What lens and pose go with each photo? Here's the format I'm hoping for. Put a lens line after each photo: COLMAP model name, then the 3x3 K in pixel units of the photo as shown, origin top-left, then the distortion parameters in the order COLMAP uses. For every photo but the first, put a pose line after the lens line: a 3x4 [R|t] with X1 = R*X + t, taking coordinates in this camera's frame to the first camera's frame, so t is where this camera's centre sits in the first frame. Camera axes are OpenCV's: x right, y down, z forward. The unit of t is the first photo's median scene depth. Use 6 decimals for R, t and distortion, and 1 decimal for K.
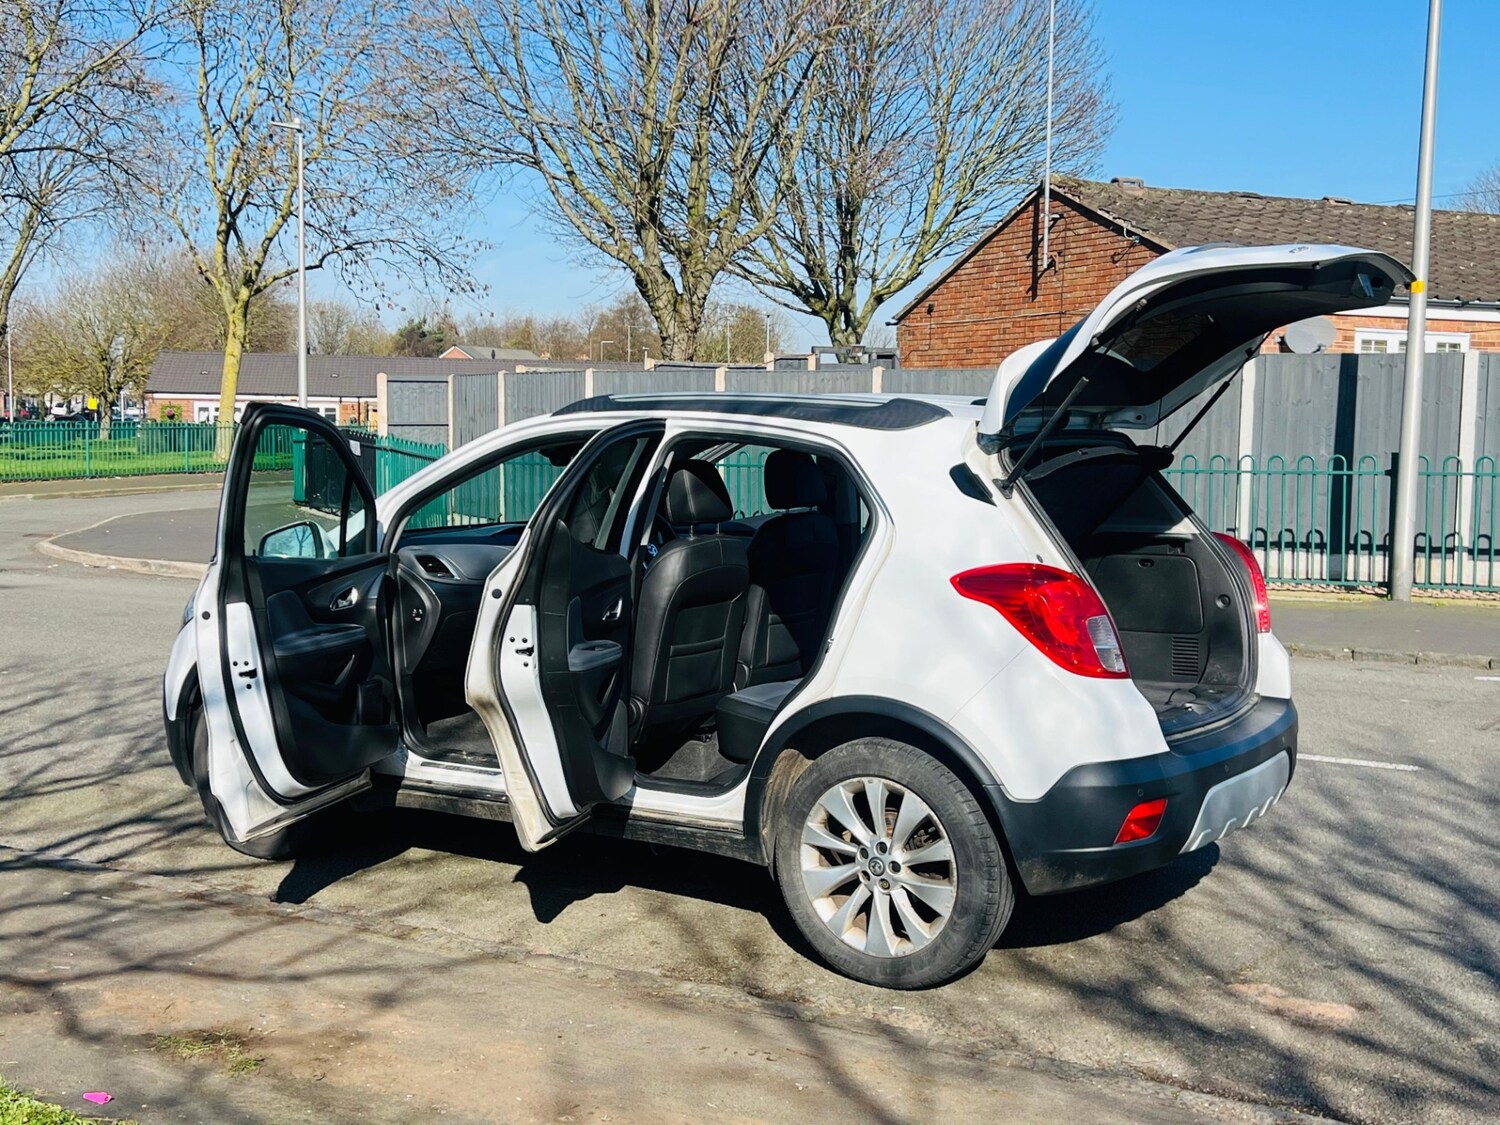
lens RADIAL K [[1735.5, 0, 729.4], [0, 1735.5, 578.7], [0, 0, 1]] dist [0.029455, 0.000000]
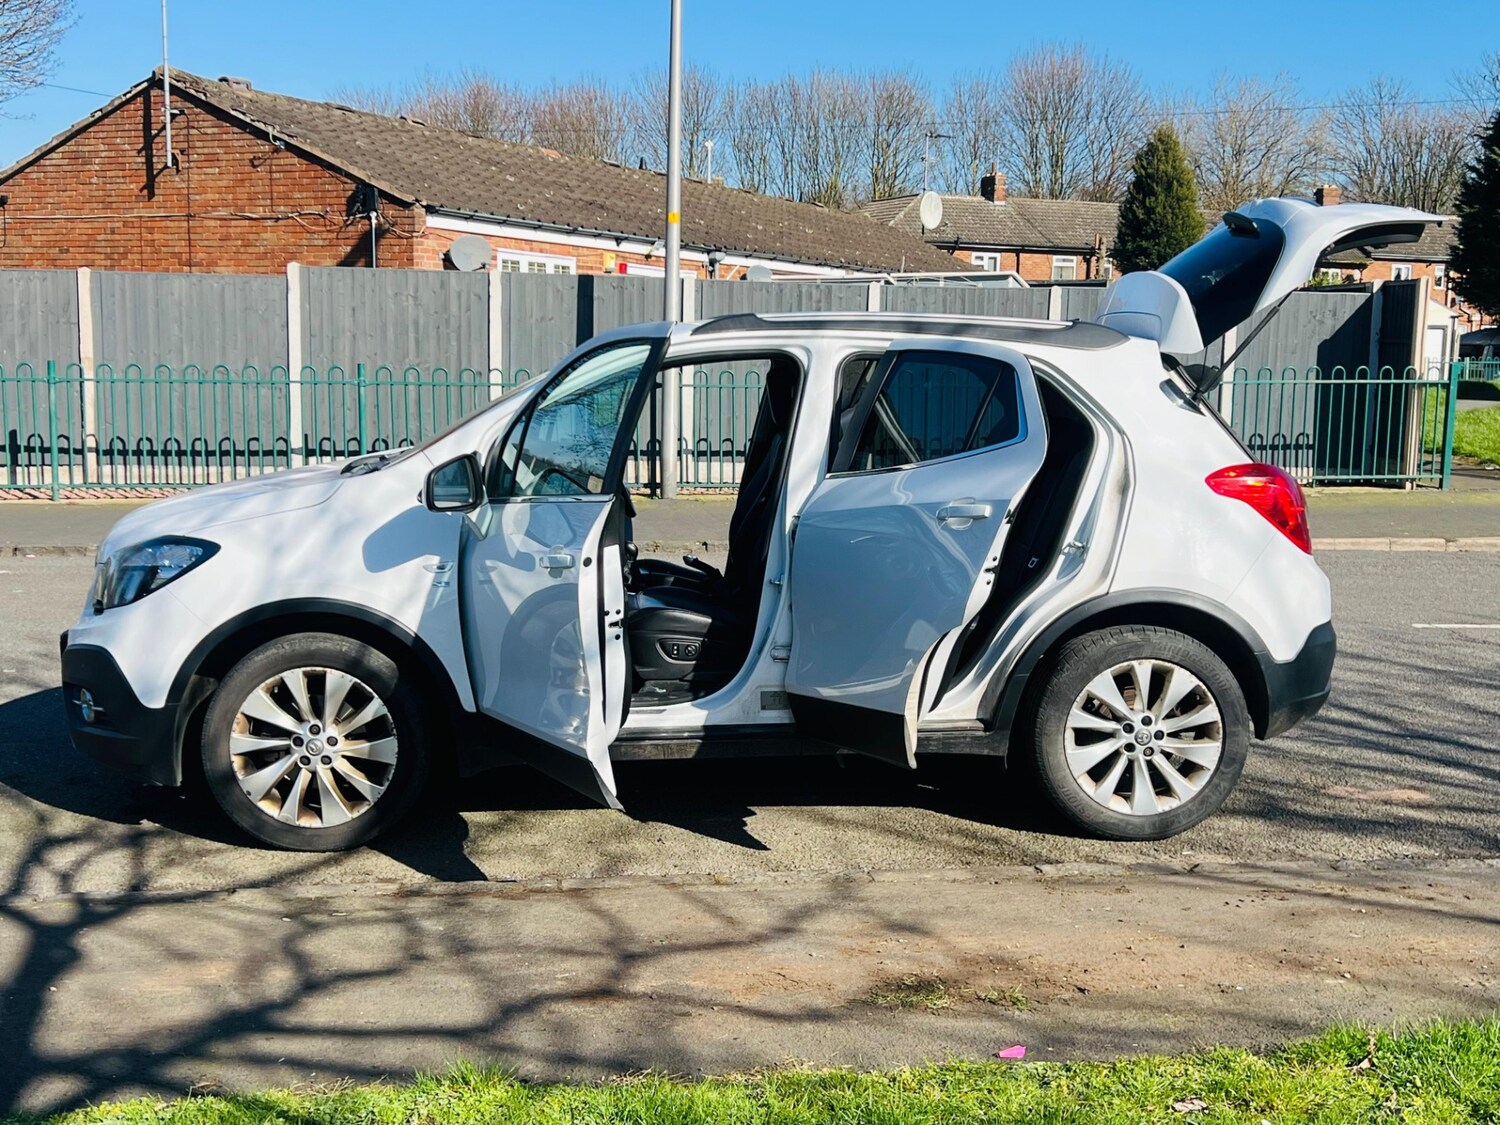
lens RADIAL K [[1735.5, 0, 764.9], [0, 1735.5, 568.1], [0, 0, 1]] dist [0.029455, 0.000000]
pose [[0.779667, -0.073446, 0.621872, -0.176151], [0.044513, 0.997086, 0.061953, -0.005930], [-0.624610, -0.020621, 0.780664, 0.057281]]
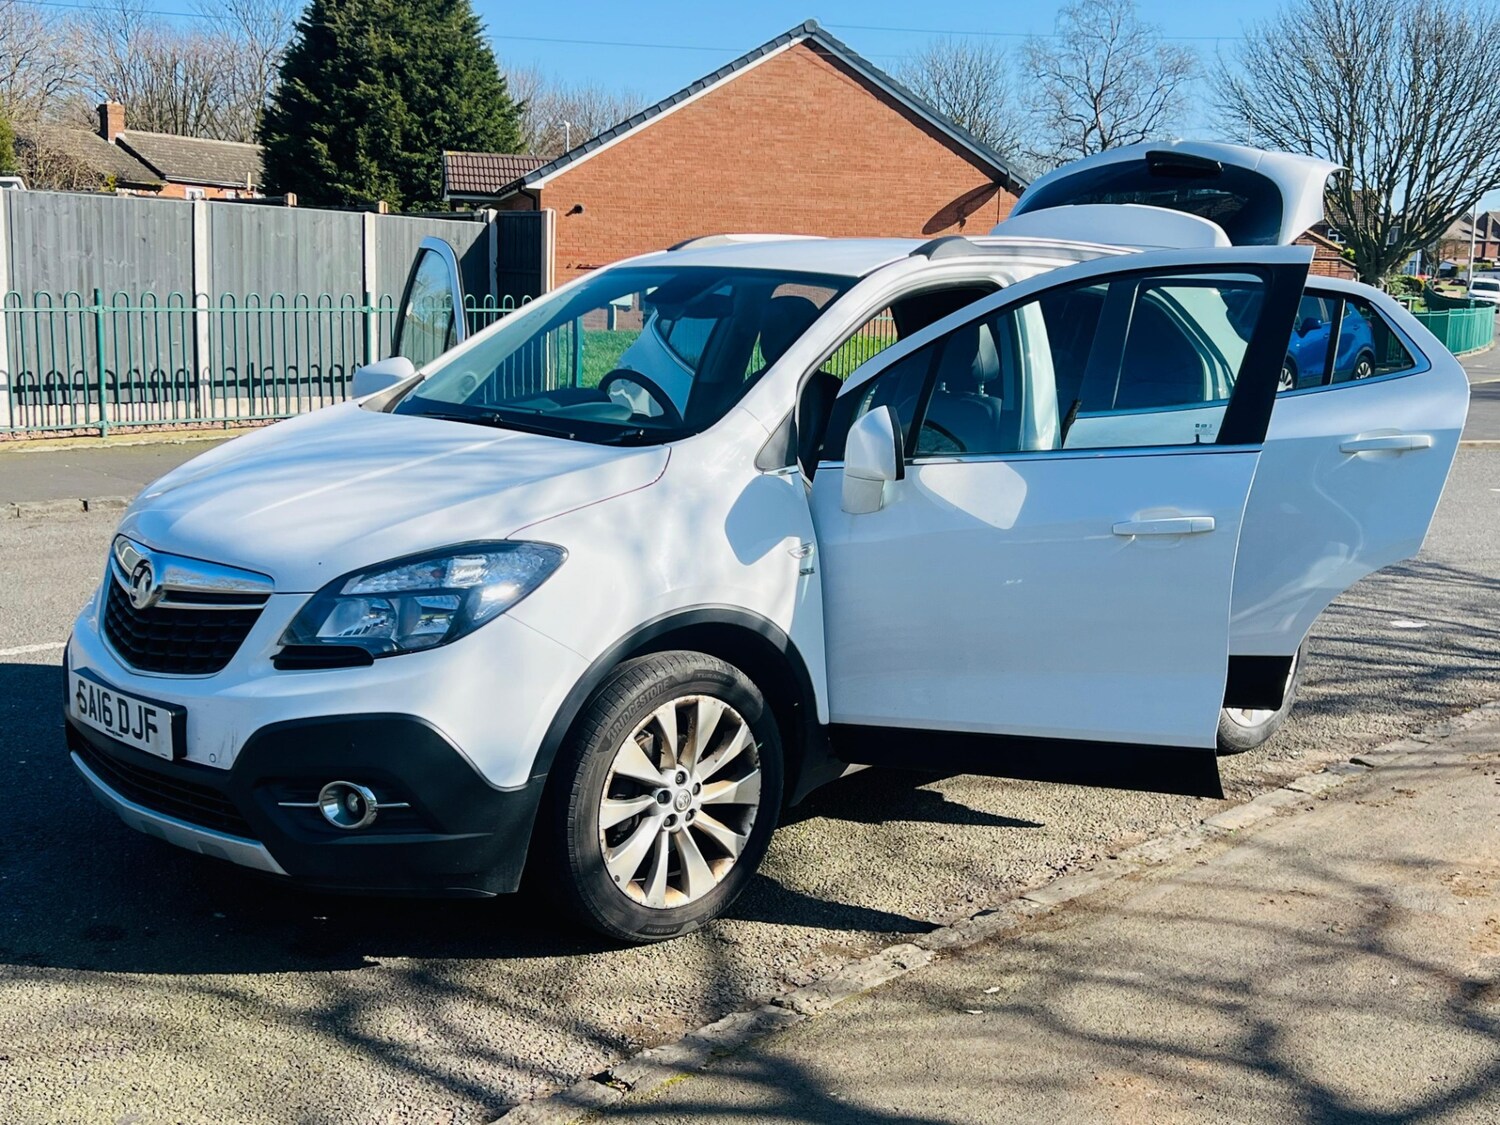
lens RADIAL K [[1735.5, 0, 778.0], [0, 1735.5, 586.1], [0, 0, 1]] dist [0.029455, 0.000000]
pose [[0.172846, -0.160678, 0.971754, -0.247637], [0.059651, 0.986501, 0.152507, -0.018324], [-0.983141, 0.031606, 0.180097, 0.240356]]
